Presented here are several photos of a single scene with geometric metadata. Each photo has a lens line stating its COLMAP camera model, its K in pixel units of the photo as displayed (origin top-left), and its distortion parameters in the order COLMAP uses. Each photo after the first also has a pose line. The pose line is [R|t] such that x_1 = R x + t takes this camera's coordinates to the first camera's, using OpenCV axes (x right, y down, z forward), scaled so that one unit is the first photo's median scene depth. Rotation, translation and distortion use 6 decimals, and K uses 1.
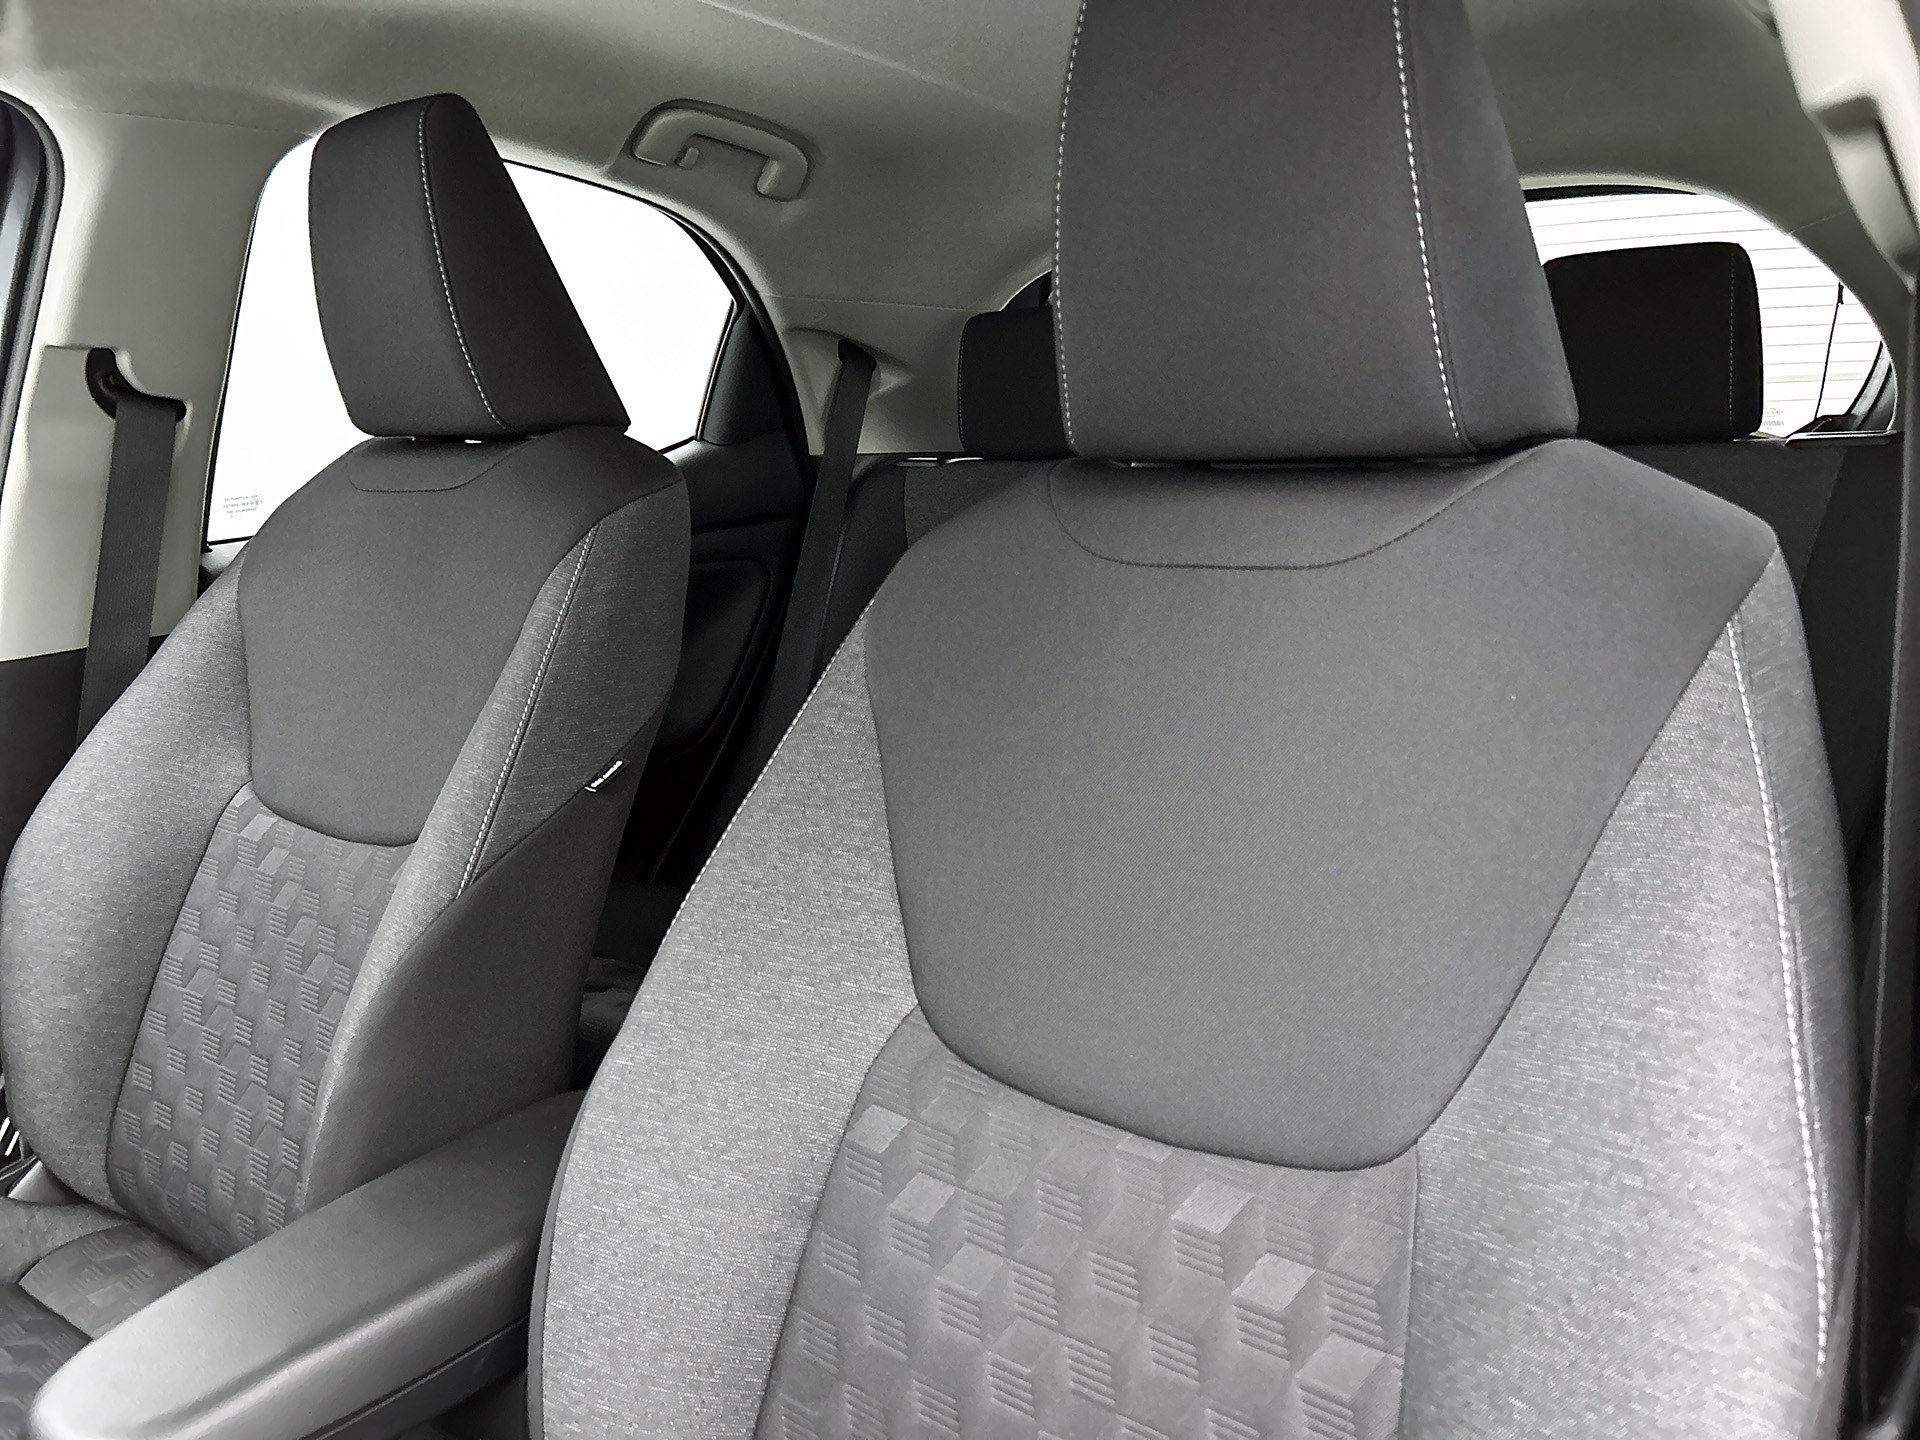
lens RADIAL K [[1480.6, 0, 966.9], [0, 1480.6, 711.4], [0, 0, 1]] dist [0.049974, -0.052845]
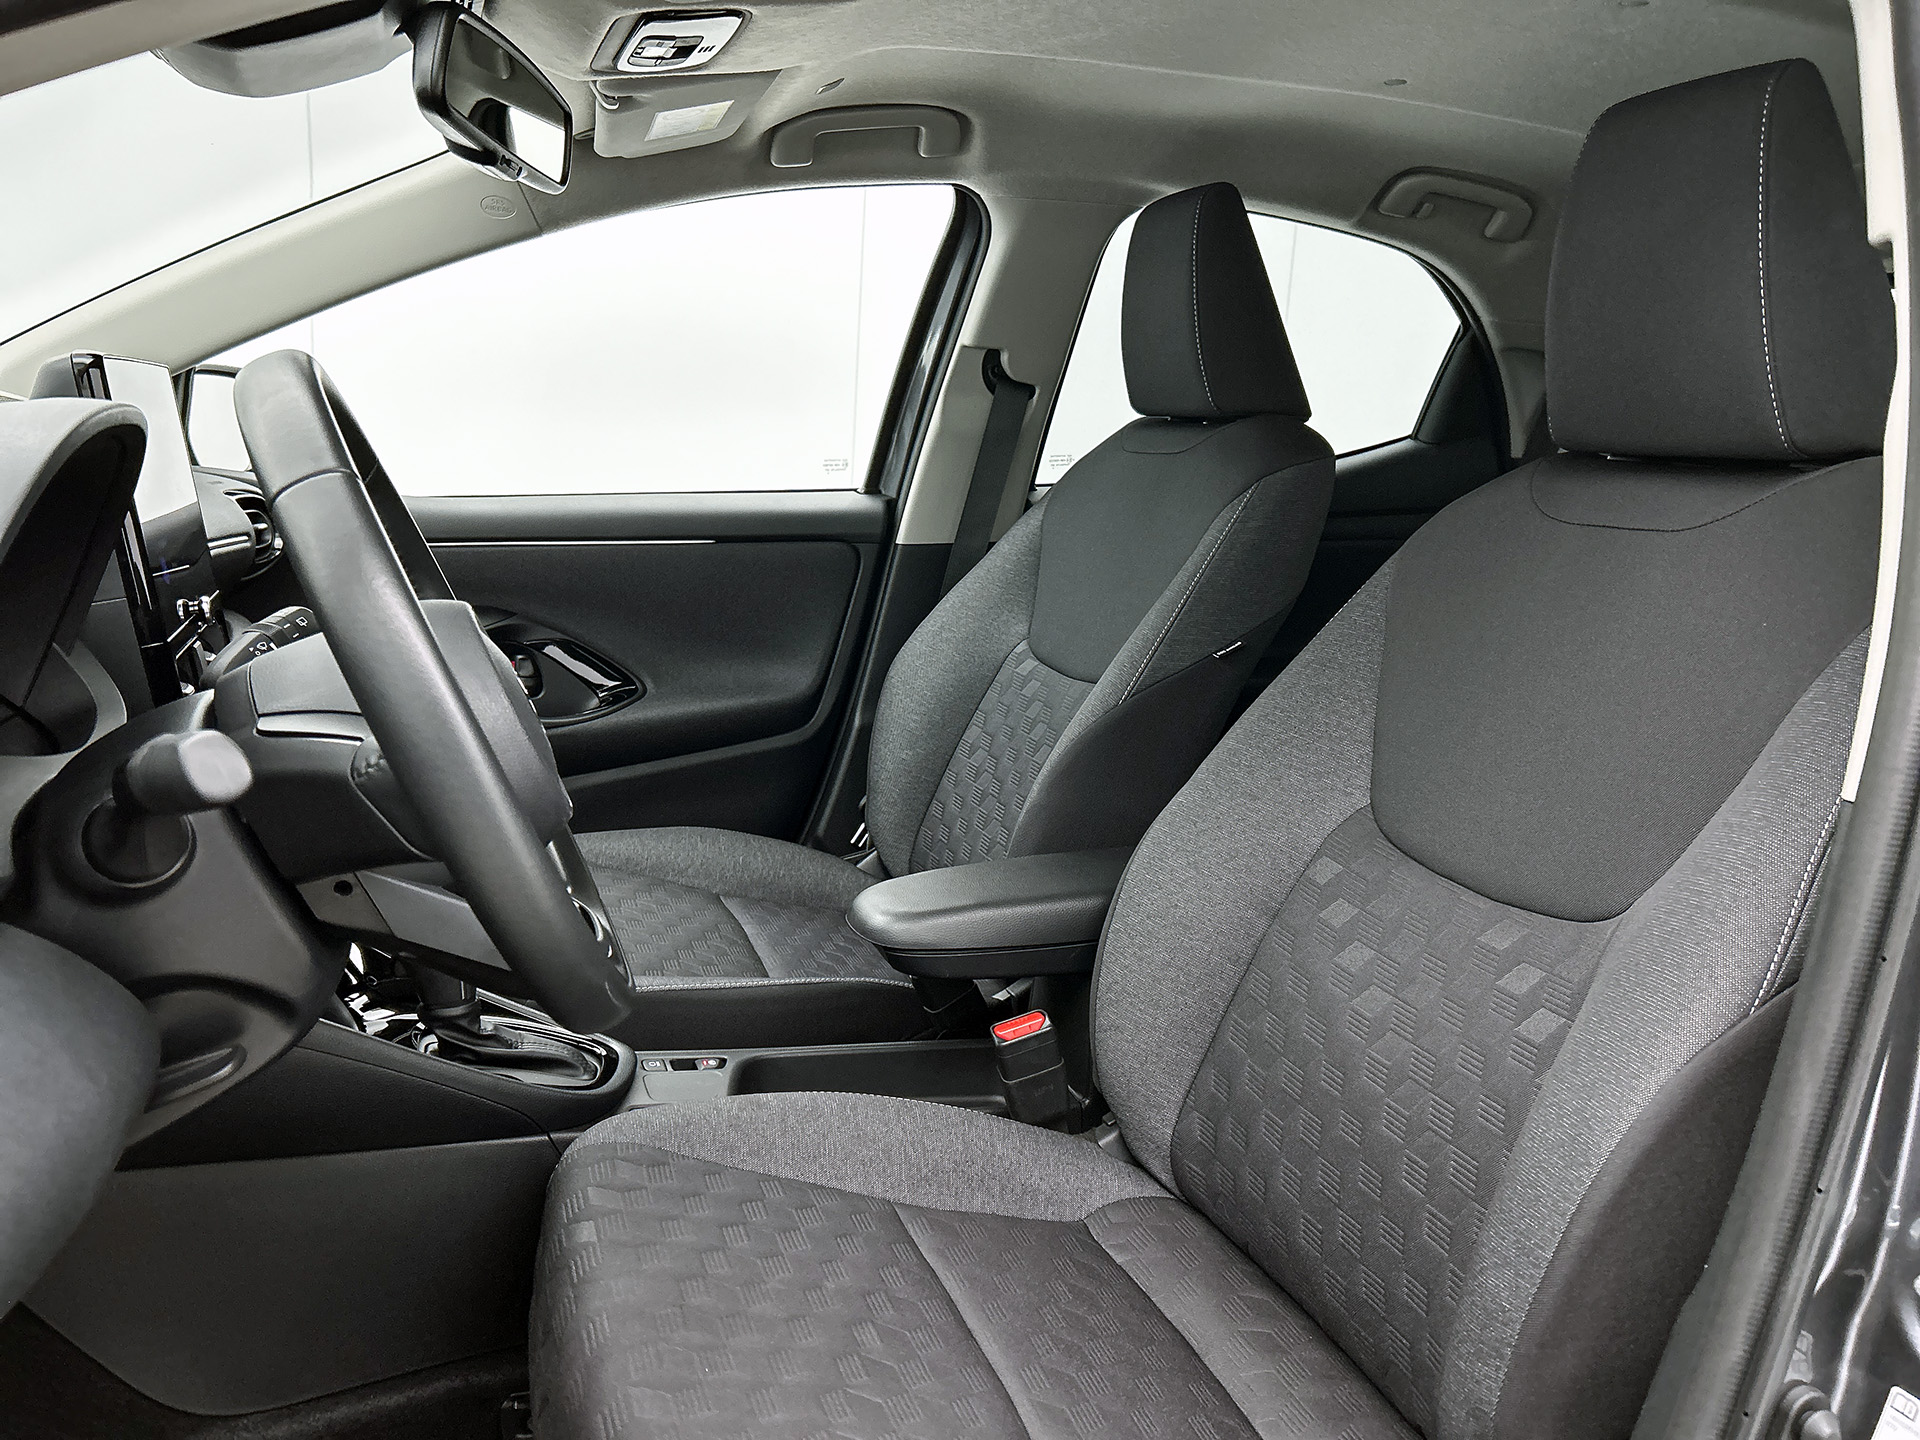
lens RADIAL K [[1480.6, 0, 952.3], [0, 1480.6, 735.4], [0, 0, 1]] dist [0.049974, -0.052845]
pose [[0.848109, 0.168452, -0.502330, 0.233179], [-0.163754, 0.985030, 0.053848, 0.077612], [0.503881, 0.036590, 0.862998, -0.342379]]
